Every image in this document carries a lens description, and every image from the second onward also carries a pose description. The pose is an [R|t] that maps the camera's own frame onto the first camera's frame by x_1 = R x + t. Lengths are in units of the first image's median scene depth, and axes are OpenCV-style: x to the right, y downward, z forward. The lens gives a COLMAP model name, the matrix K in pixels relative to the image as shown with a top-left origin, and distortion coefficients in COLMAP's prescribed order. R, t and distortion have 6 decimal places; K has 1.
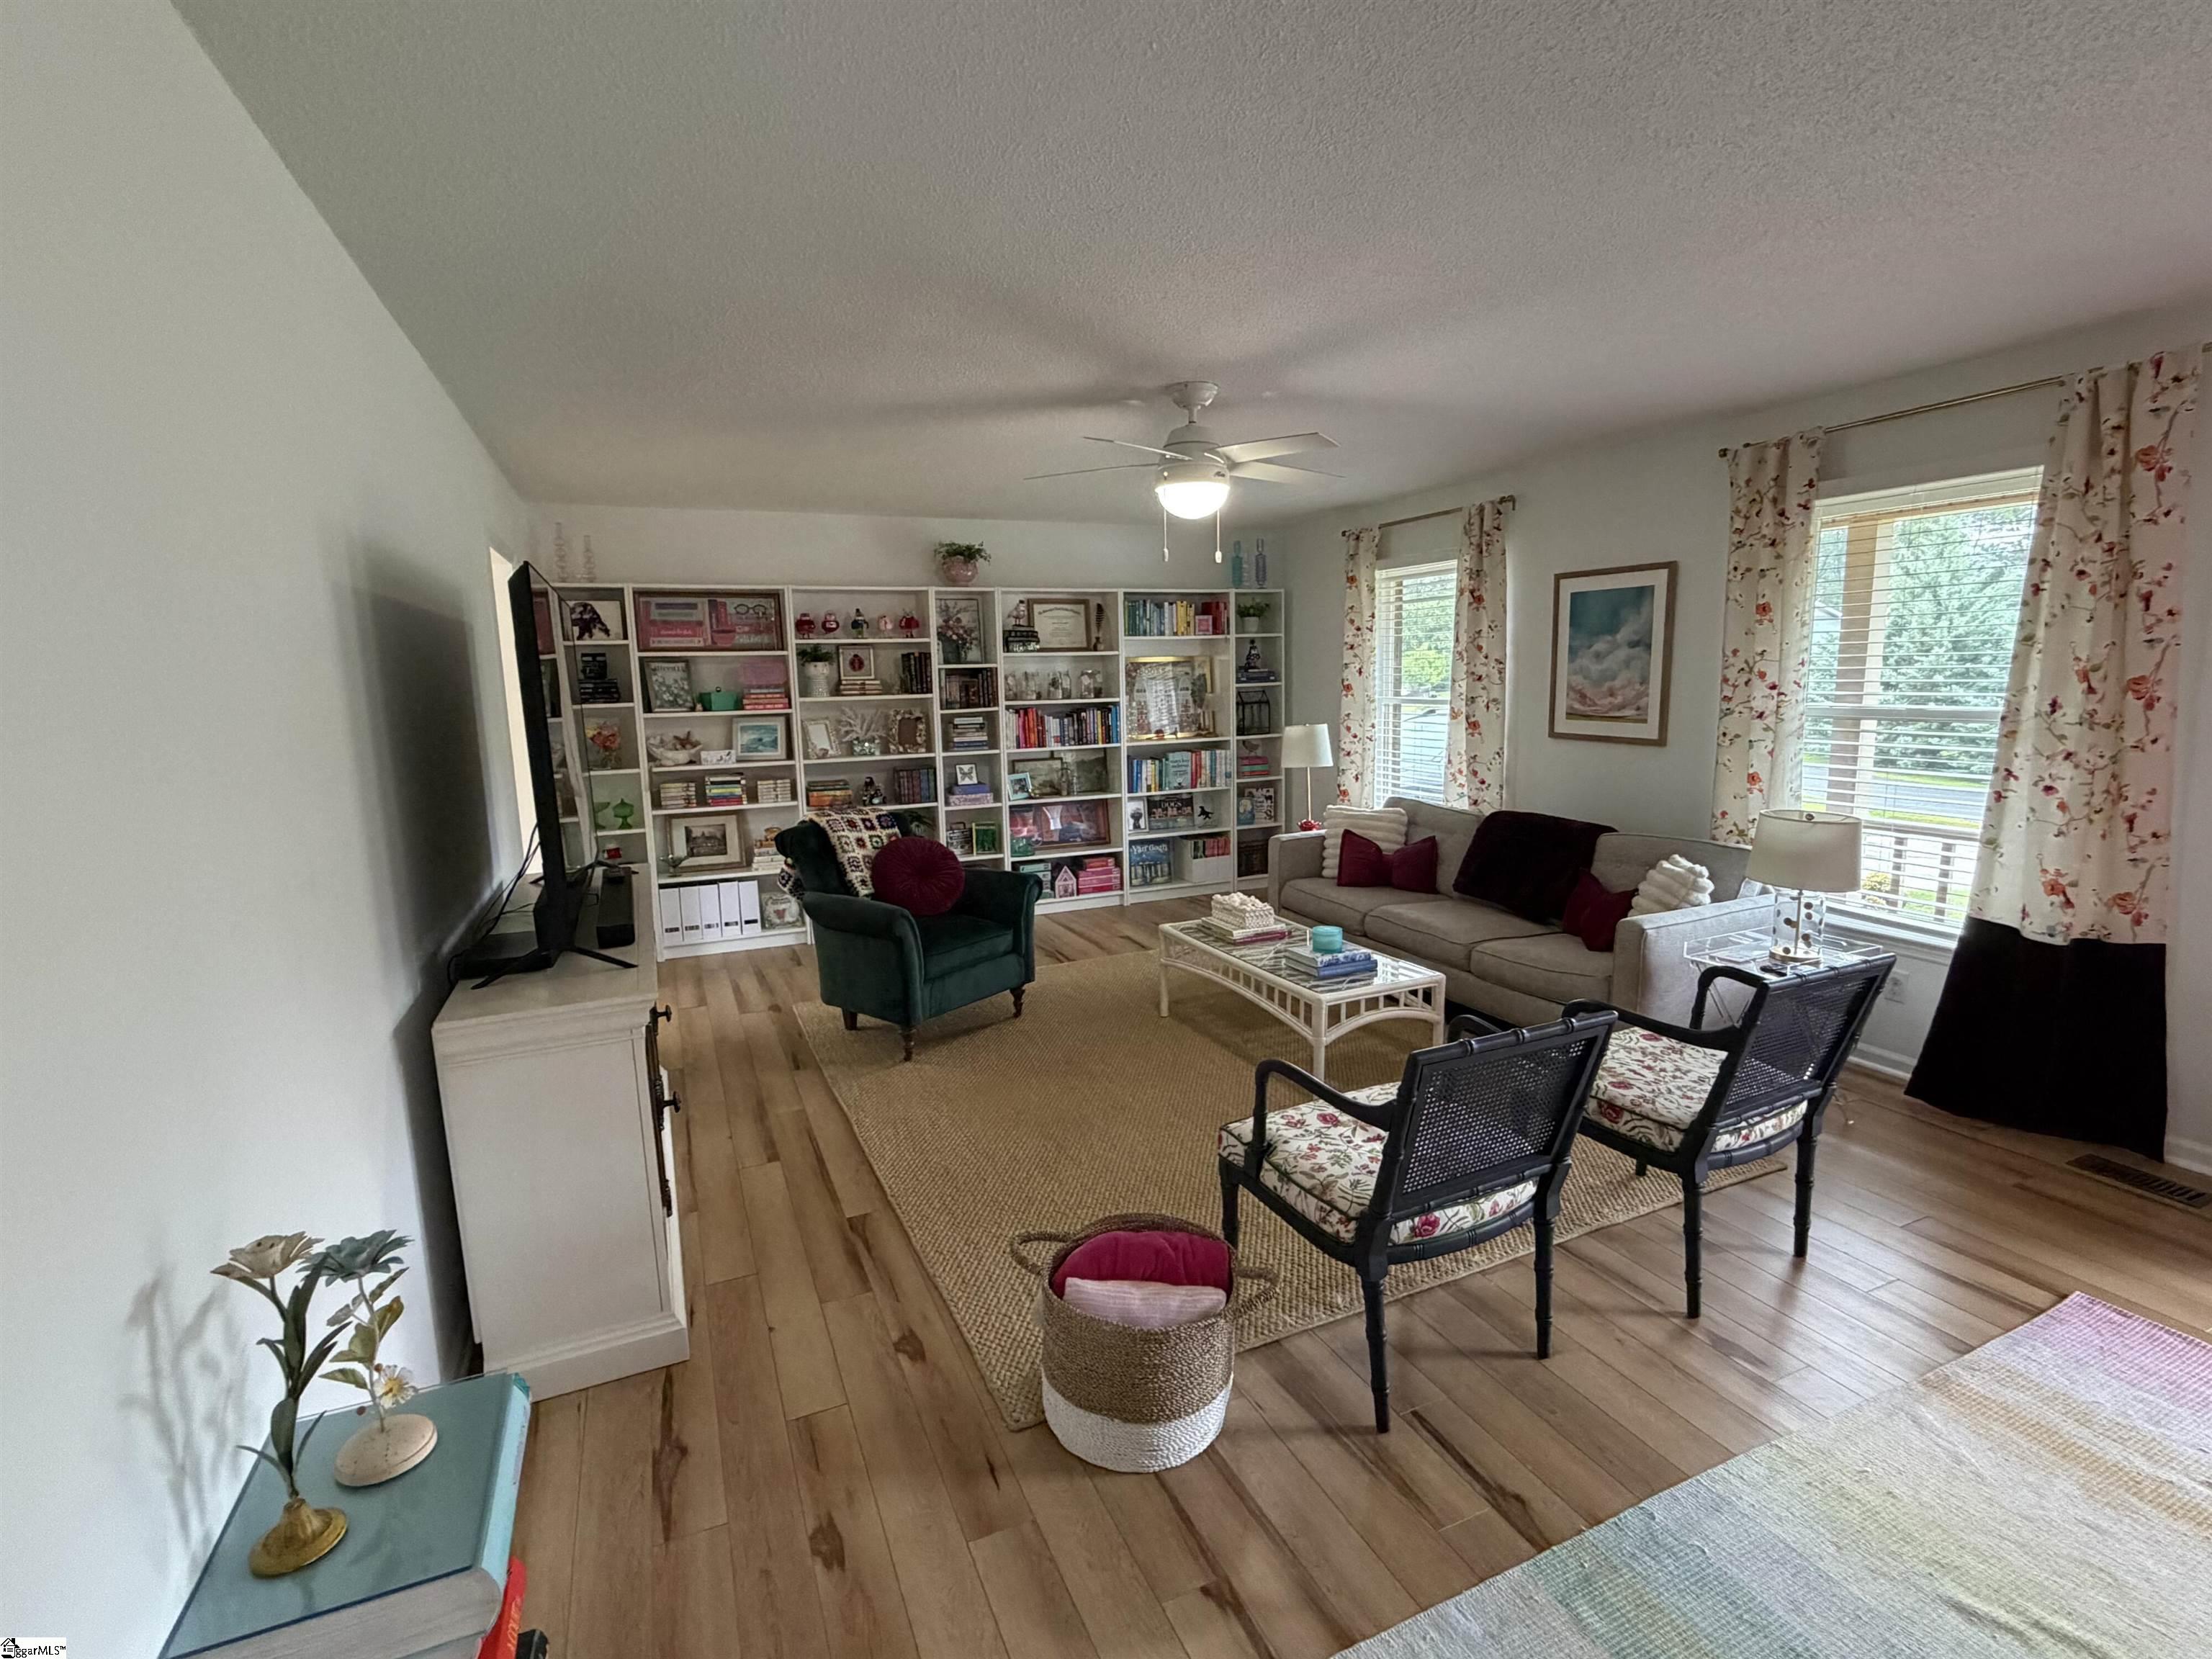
lens RADIAL K [[1038.2, 0, 1099.2], [0, 1038.2, 833.3], [0, 0, 1]] dist [0.001188, 0.000121]
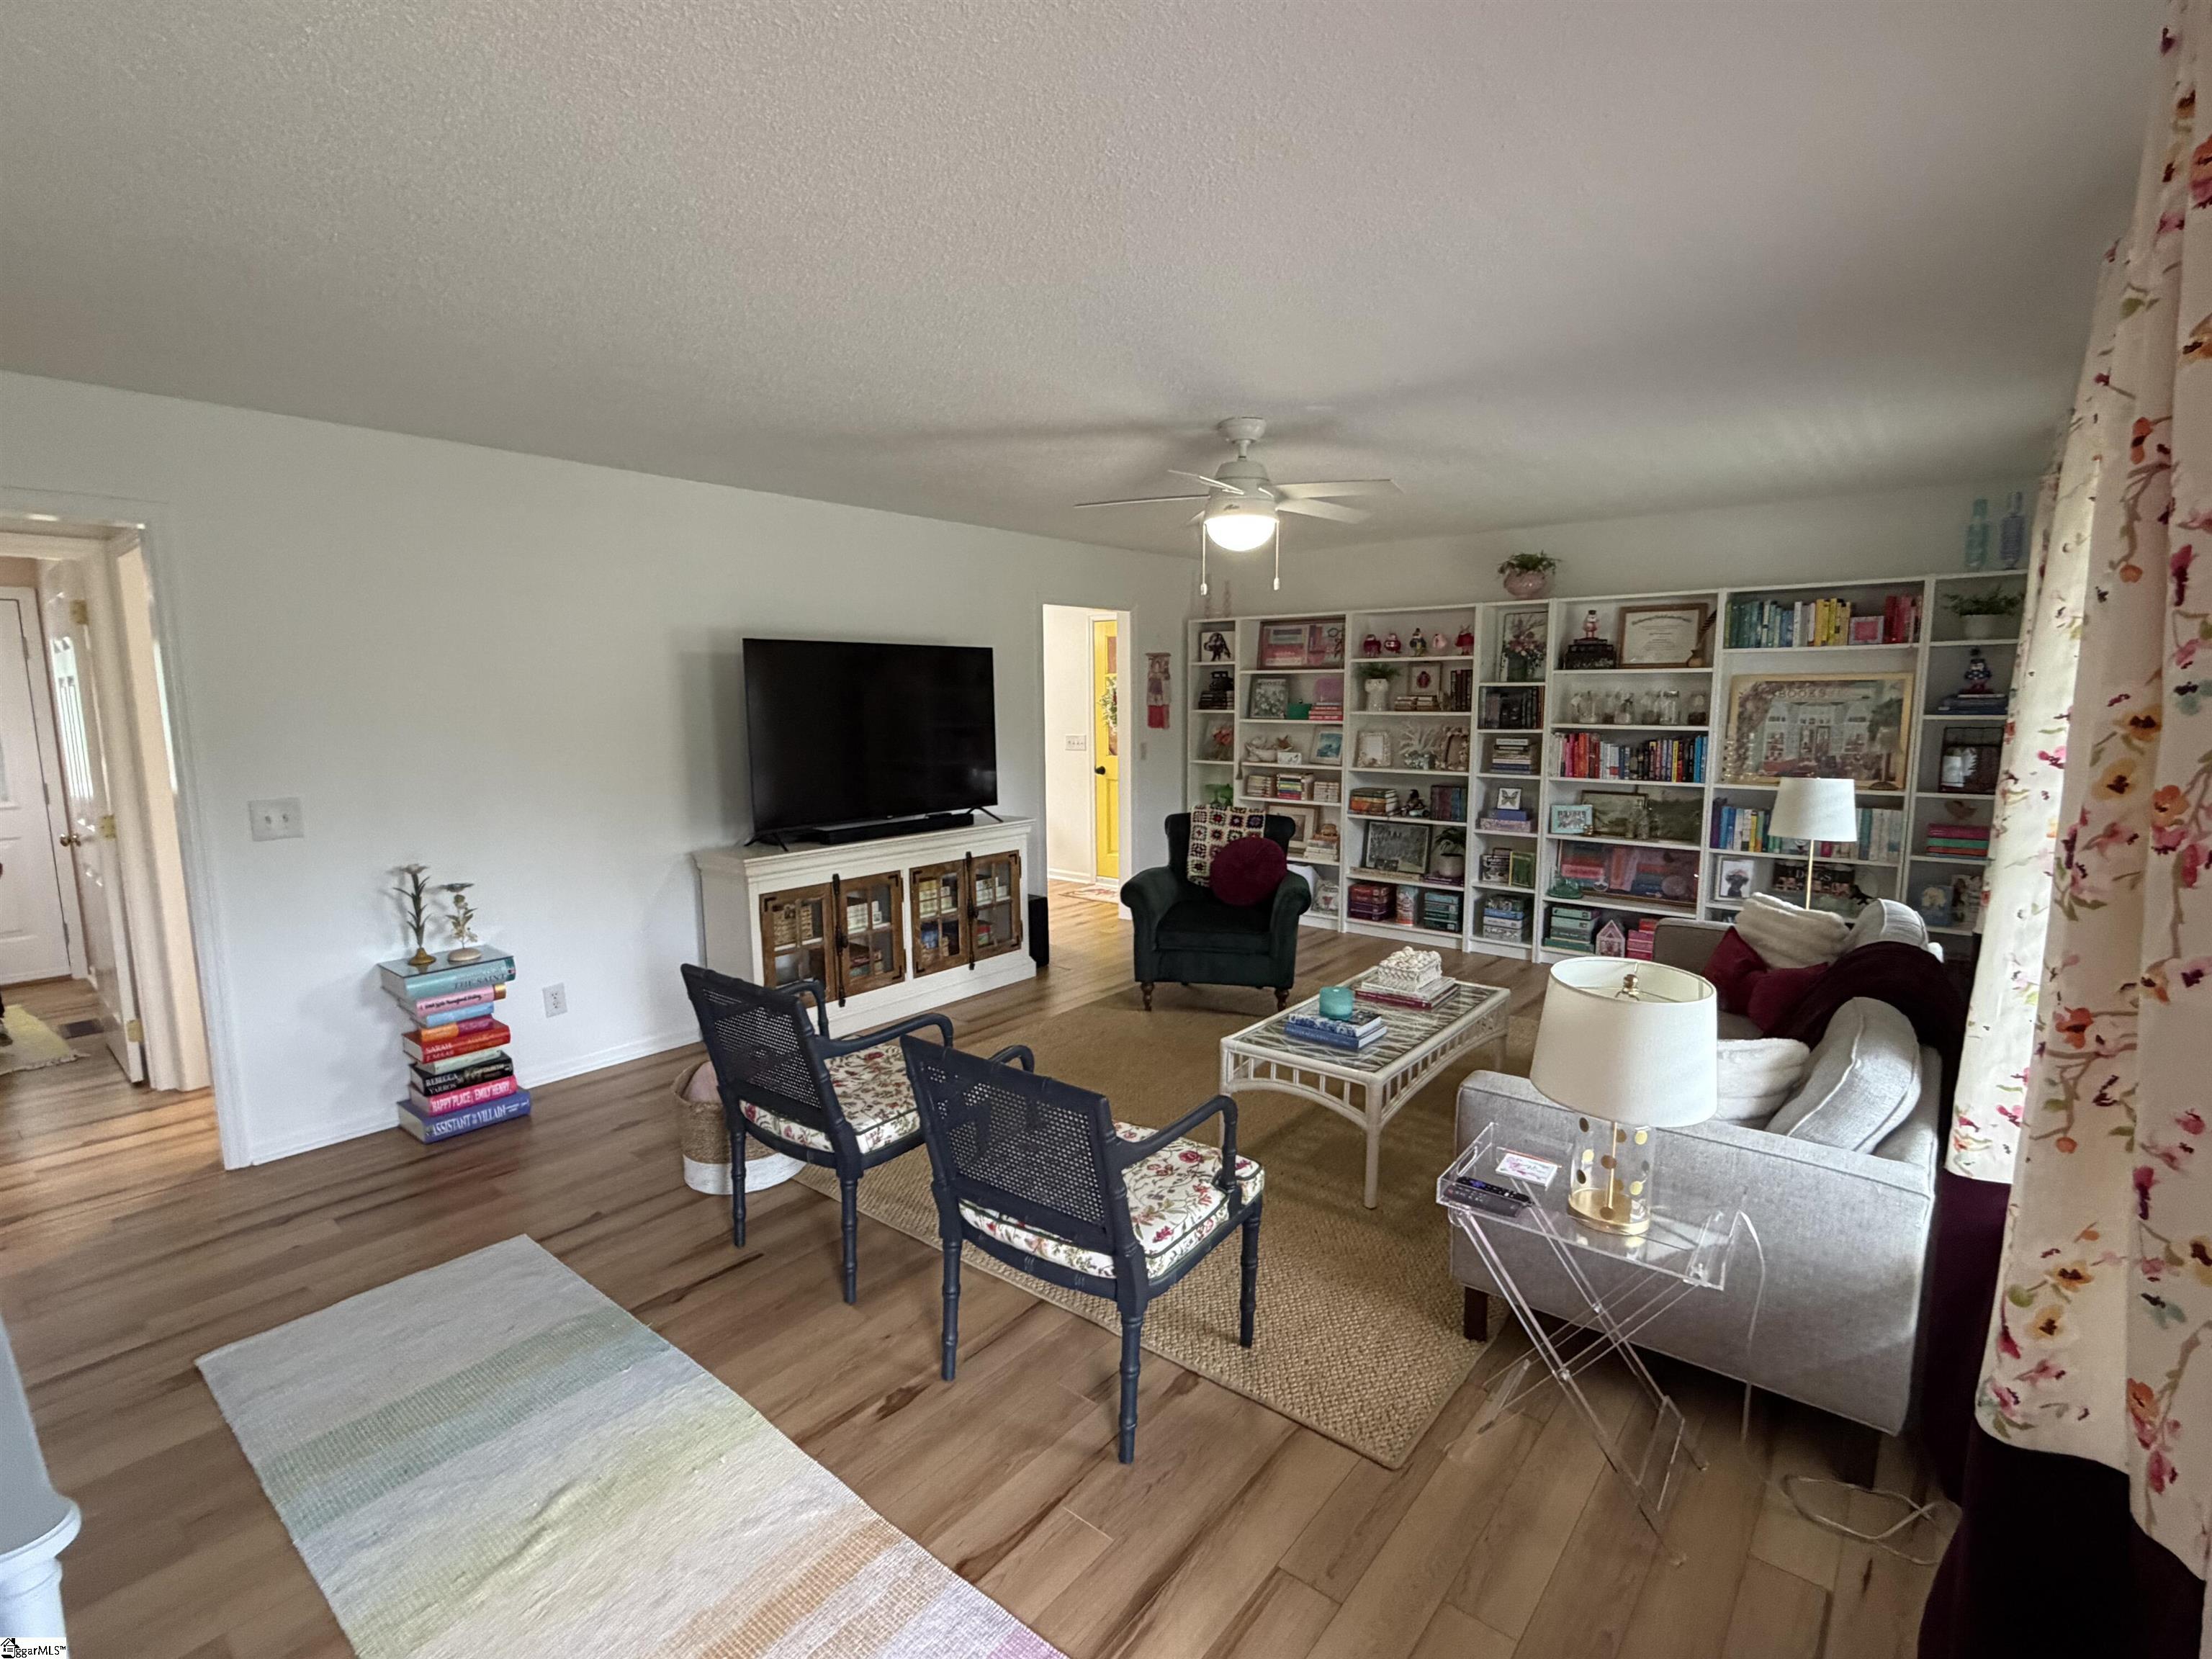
lens RADIAL K [[1038.2, 0, 1107.0], [0, 1038.2, 830.4], [0, 0, 1]] dist [0.001188, 0.000121]
pose [[0.449584, 0.139097, -0.882341, 0.558784], [-0.143263, 0.986242, 0.082478, -0.055214], [0.881674, 0.089326, 0.463326, 0.249816]]
